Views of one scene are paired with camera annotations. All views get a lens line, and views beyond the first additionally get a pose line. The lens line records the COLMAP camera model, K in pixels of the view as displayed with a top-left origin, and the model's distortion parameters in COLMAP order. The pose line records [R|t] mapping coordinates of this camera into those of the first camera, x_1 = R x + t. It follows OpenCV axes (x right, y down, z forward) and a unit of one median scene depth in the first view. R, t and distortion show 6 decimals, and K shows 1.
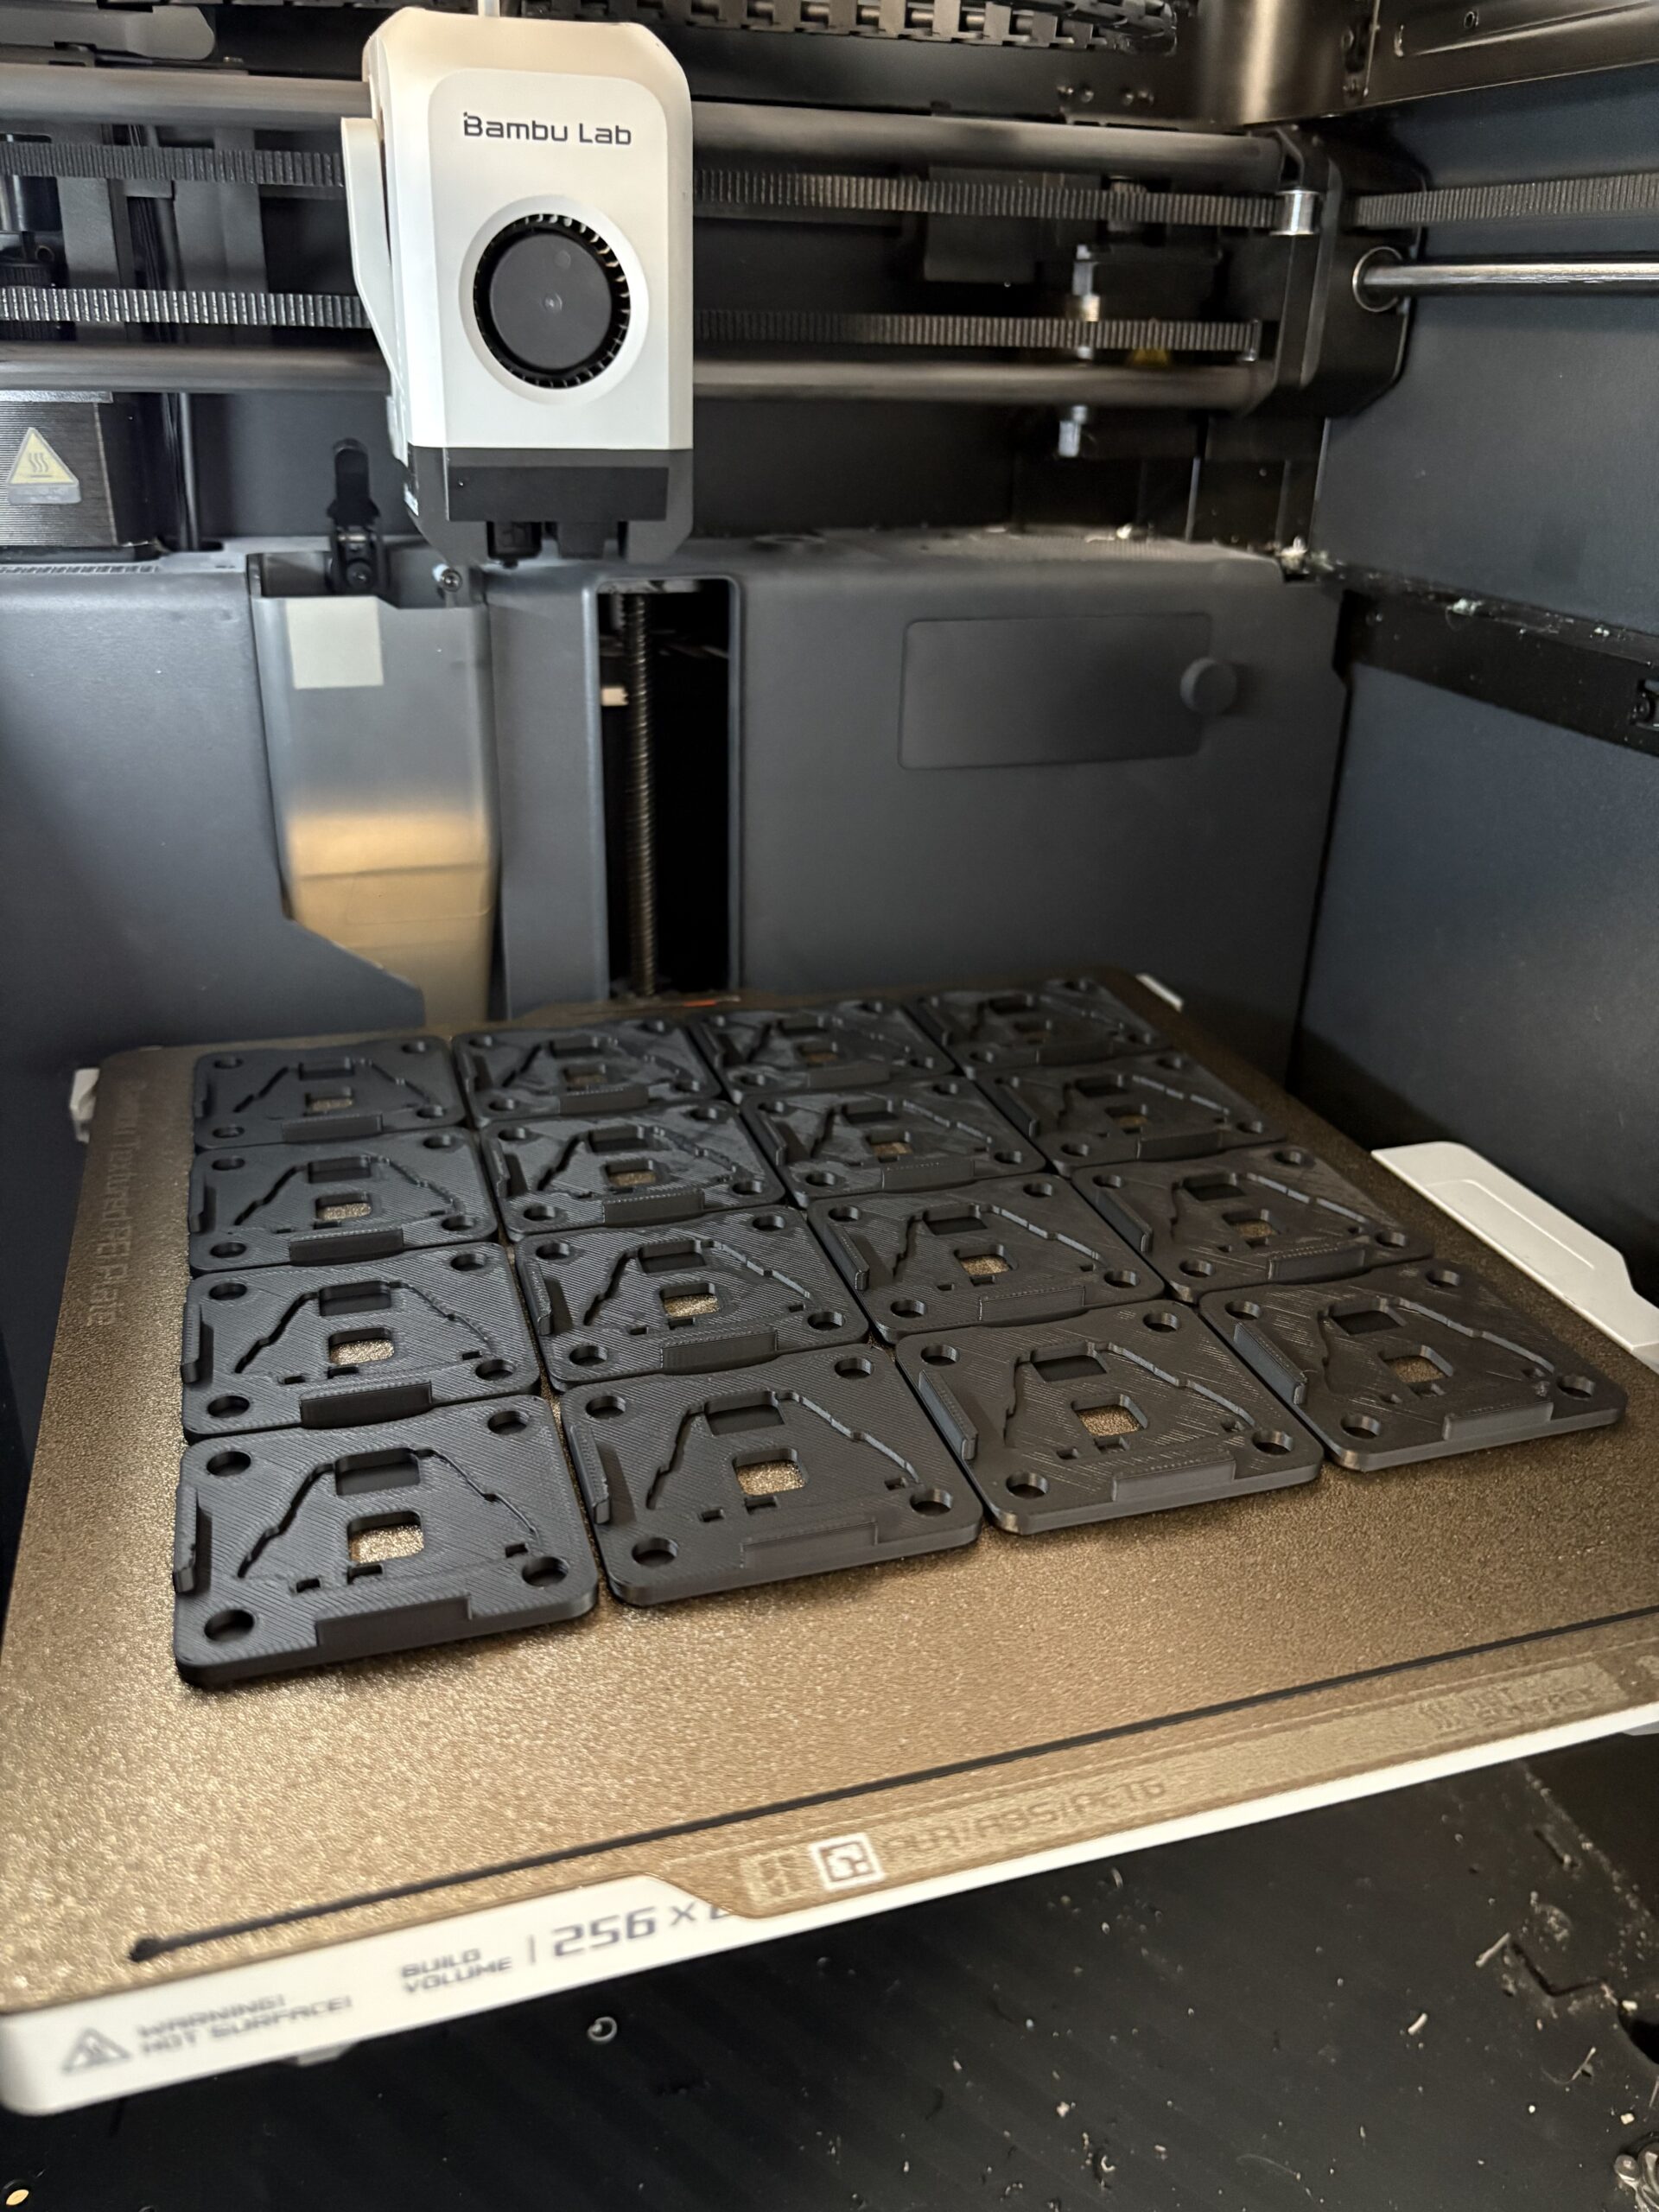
lens RADIAL K [[1699.1, 0, 829.5], [0, 1699.1, 1106.0], [0, 0, 1]] dist [0.079761, 0.002565]
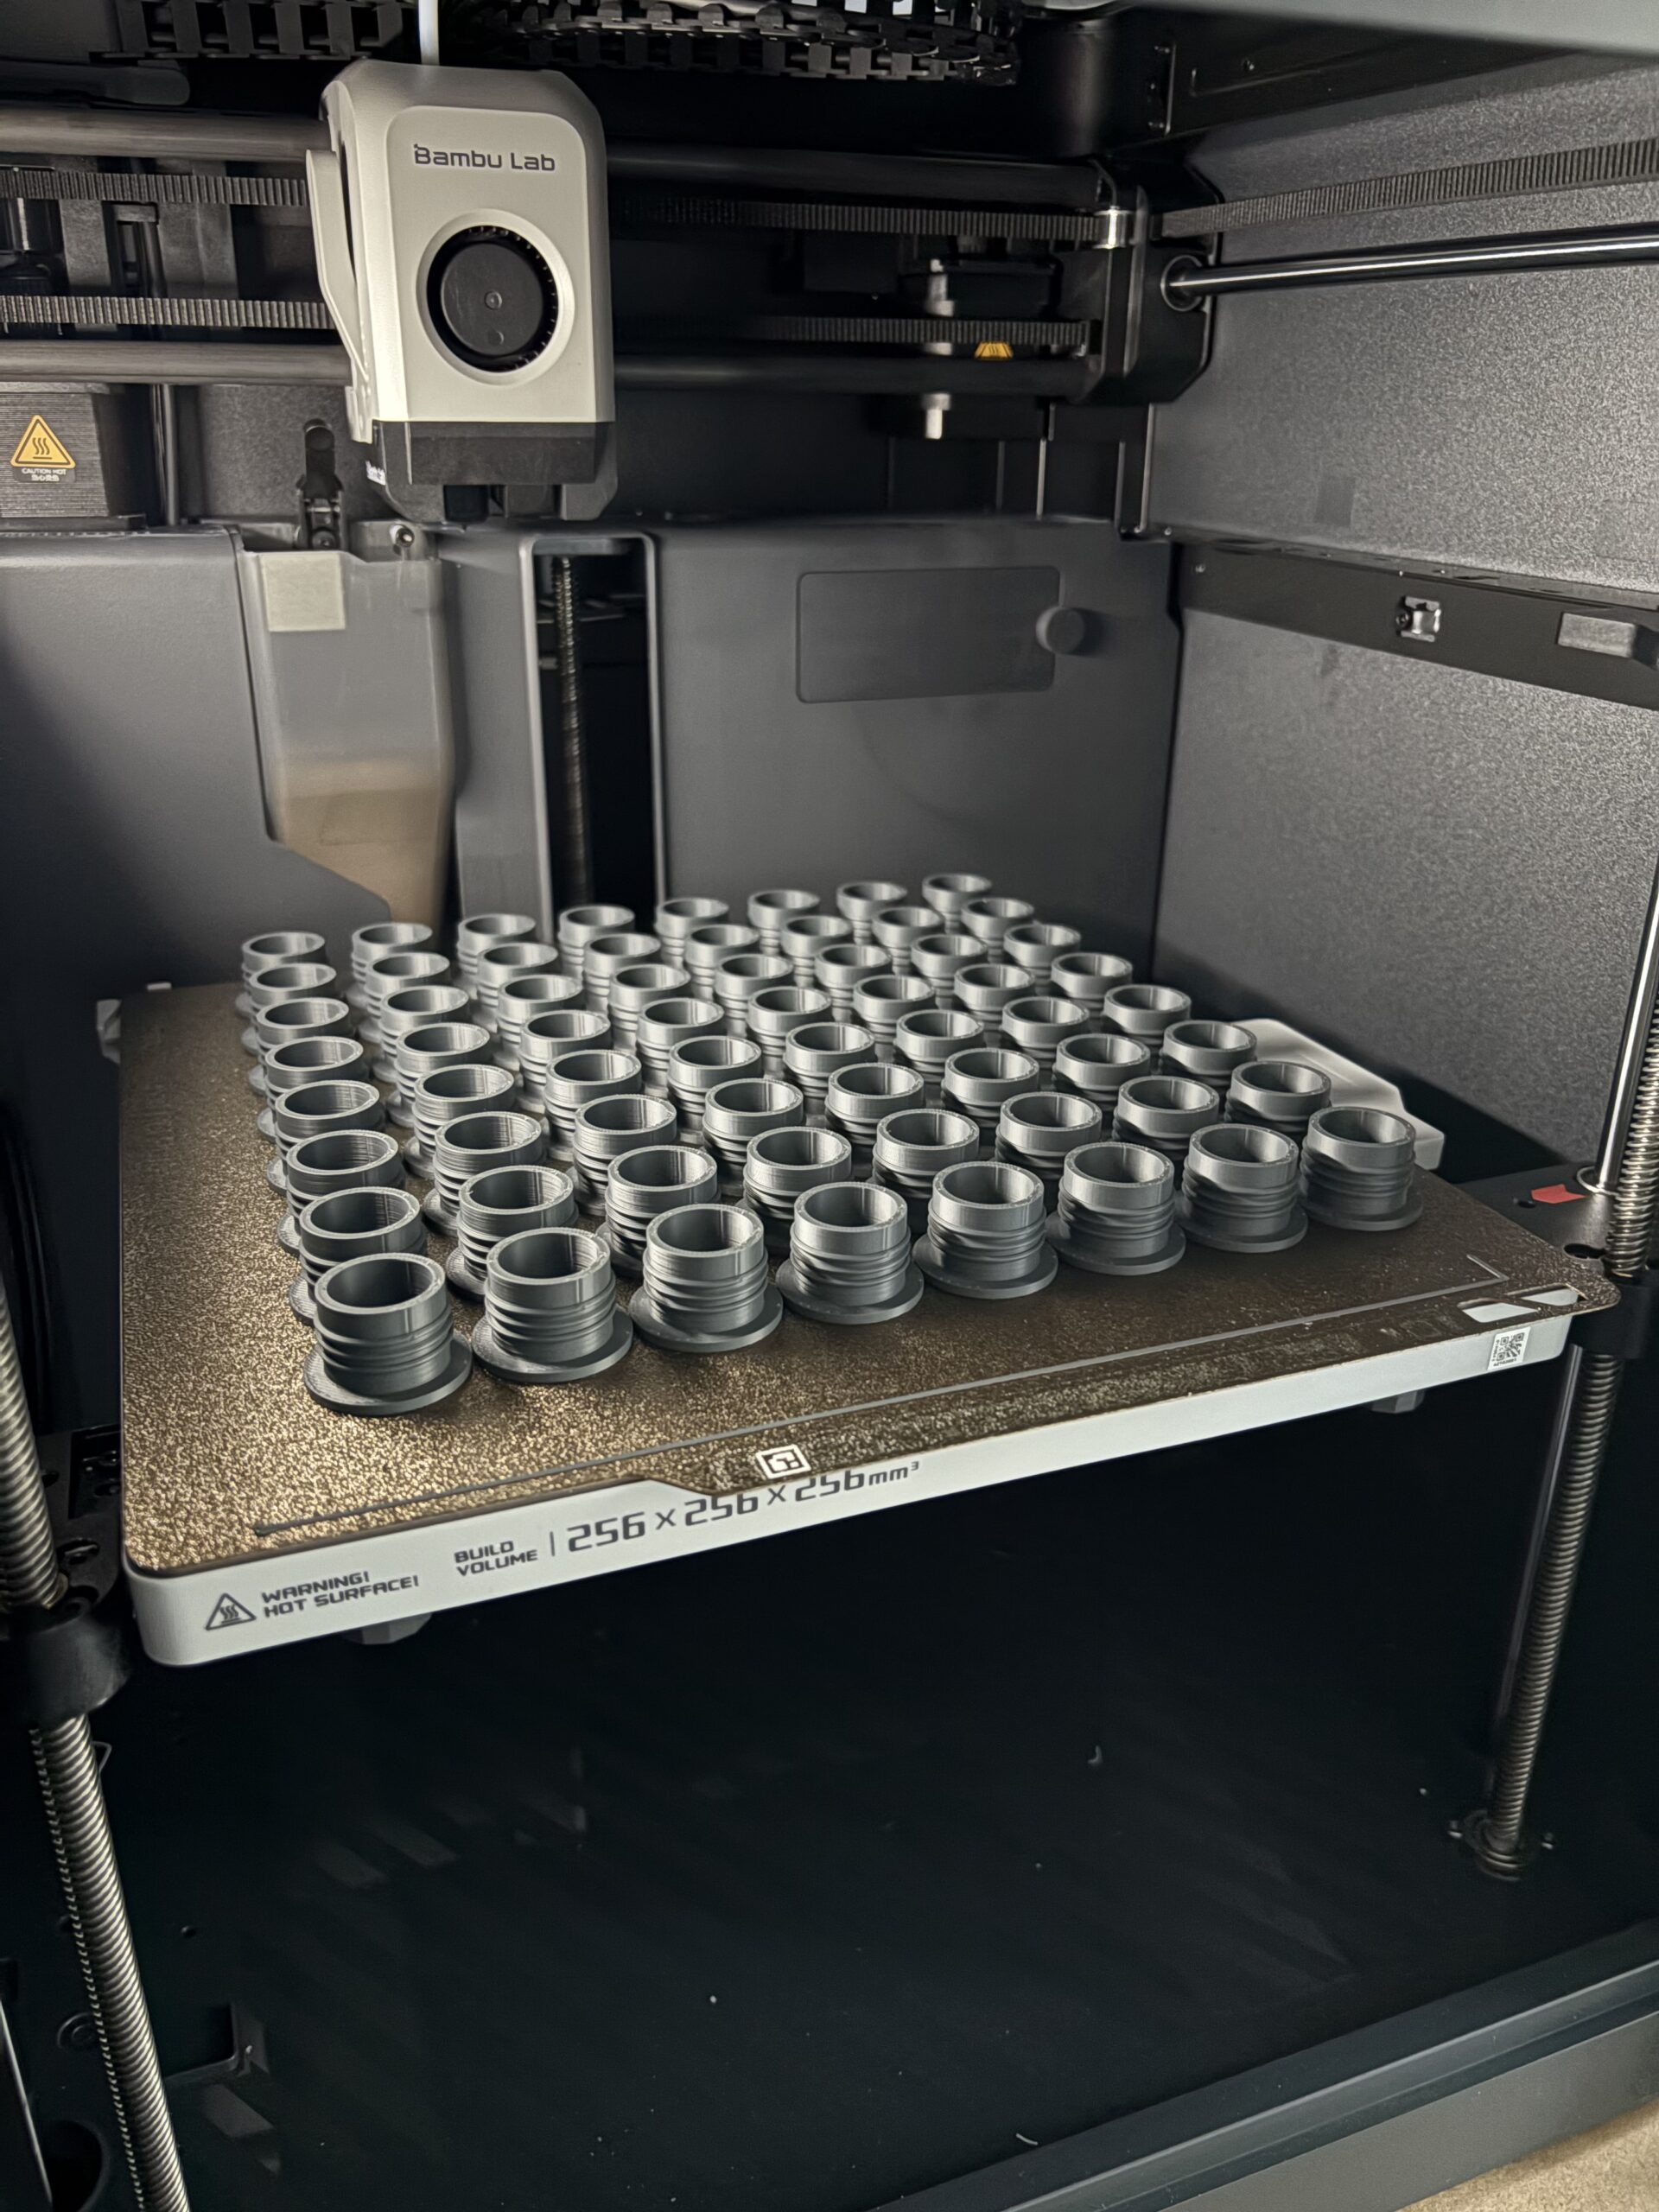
lens RADIAL K [[1682.4, 0, 829.5], [0, 1682.4, 1106.0], [0, 0, 1]] dist [0.032957, 0.078938]
pose [[0.997827, -0.038925, 0.053162, -0.010010], [0.039272, 0.999213, -0.005511, 0.101805], [-0.052906, 0.007586, 0.998571, -0.176977]]
